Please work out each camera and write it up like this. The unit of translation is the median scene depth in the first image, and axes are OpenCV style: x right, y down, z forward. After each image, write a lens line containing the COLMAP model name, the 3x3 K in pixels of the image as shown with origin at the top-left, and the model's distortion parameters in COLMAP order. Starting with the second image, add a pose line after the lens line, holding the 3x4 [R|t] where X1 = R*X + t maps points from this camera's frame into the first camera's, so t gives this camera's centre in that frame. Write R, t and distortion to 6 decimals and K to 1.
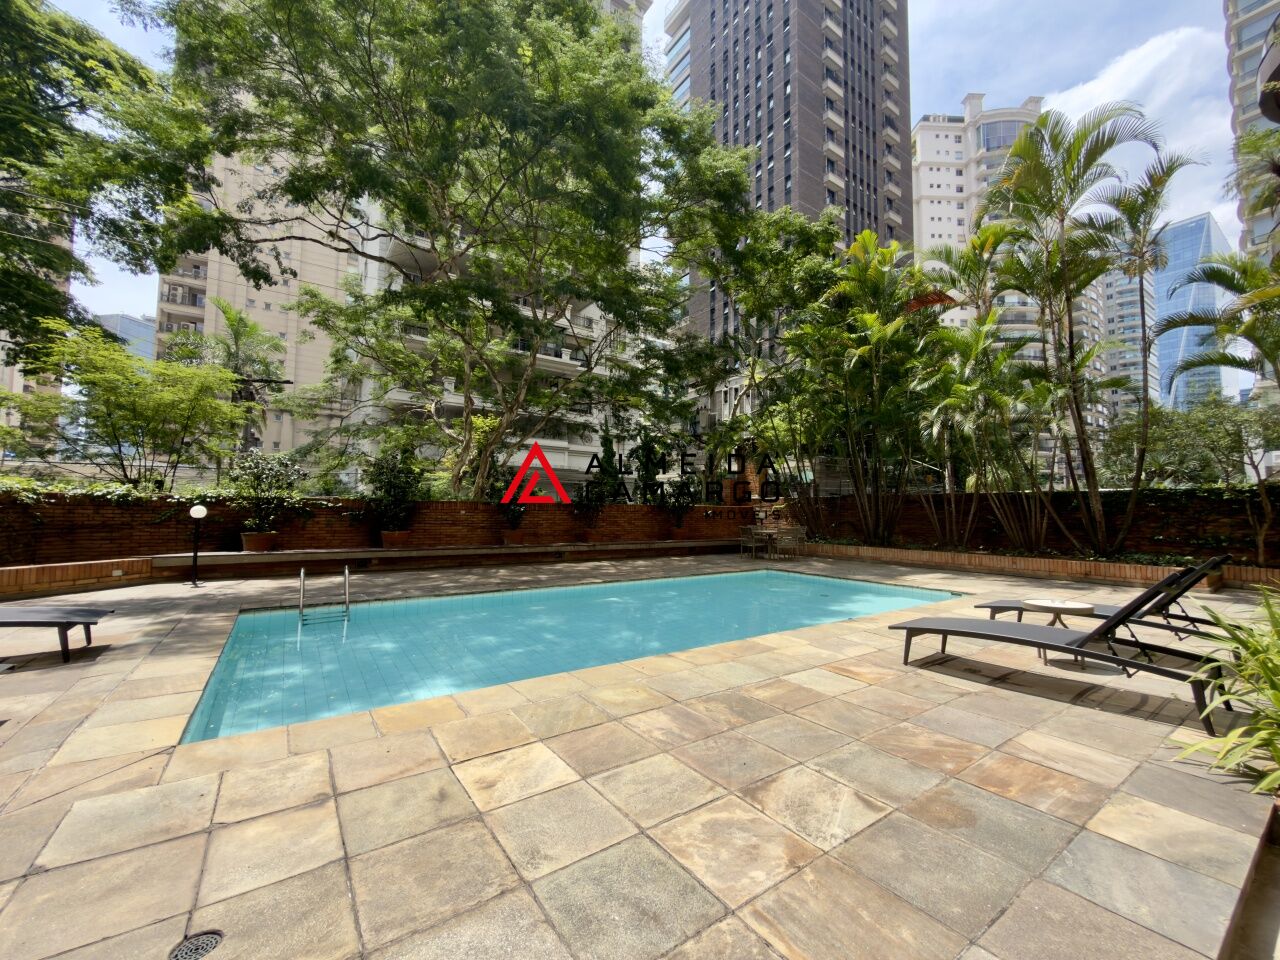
lens RADIAL K [[511.1, 0, 640.0], [0, 511.1, 480.0], [0, 0, 1]] dist [0.000281, 0.000070]
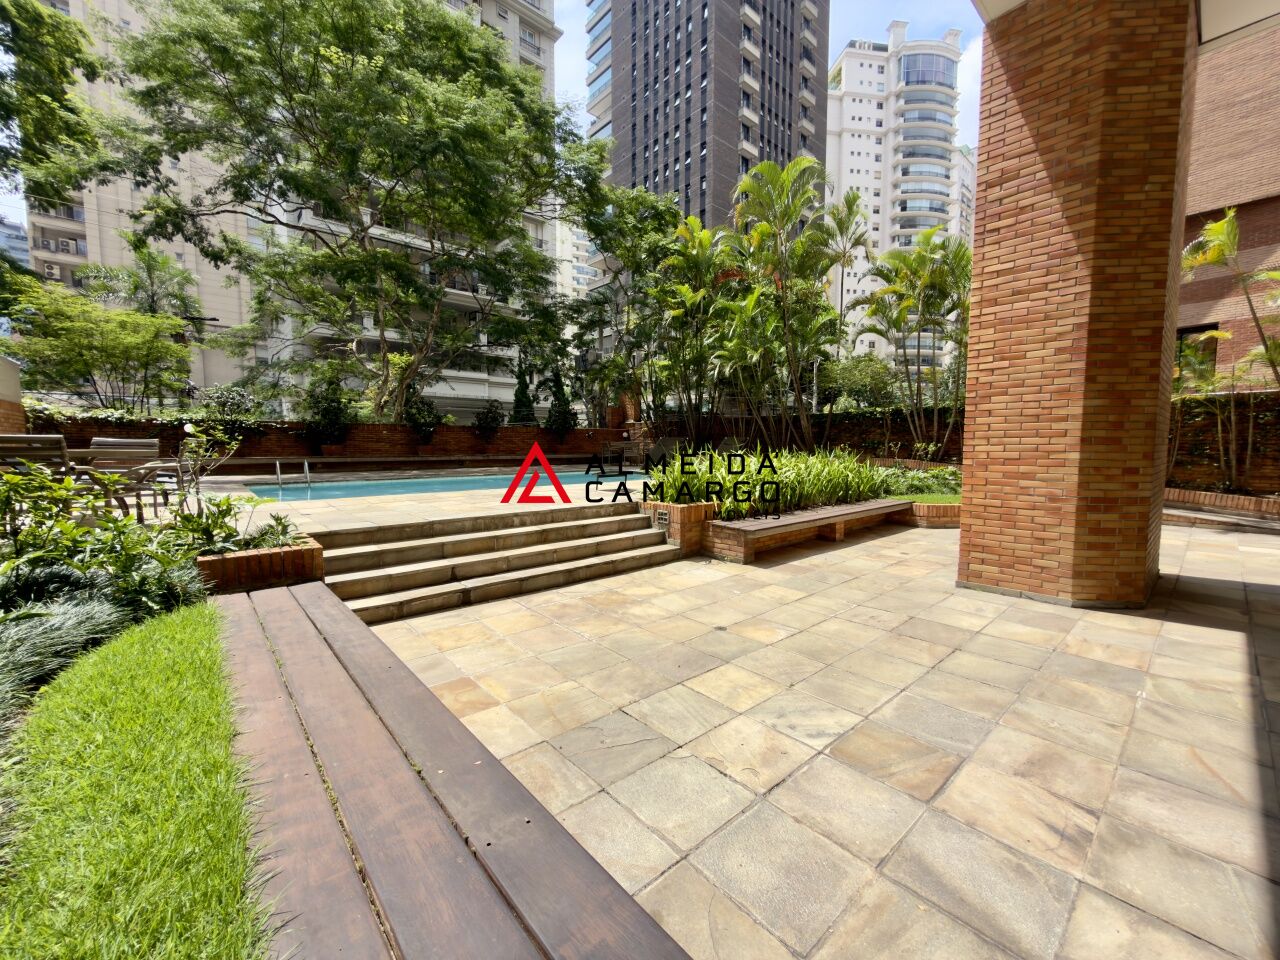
lens RADIAL K [[514.9, 0, 640.0], [0, 514.9, 480.0], [0, 0, 1]] dist [-0.000909, -0.000075]
pose [[0.993684, -0.017041, 0.110911, 0.092154], [0.002148, 0.991109, 0.133038, 0.006279], [-0.112192, -0.131960, 0.984886, -0.231073]]
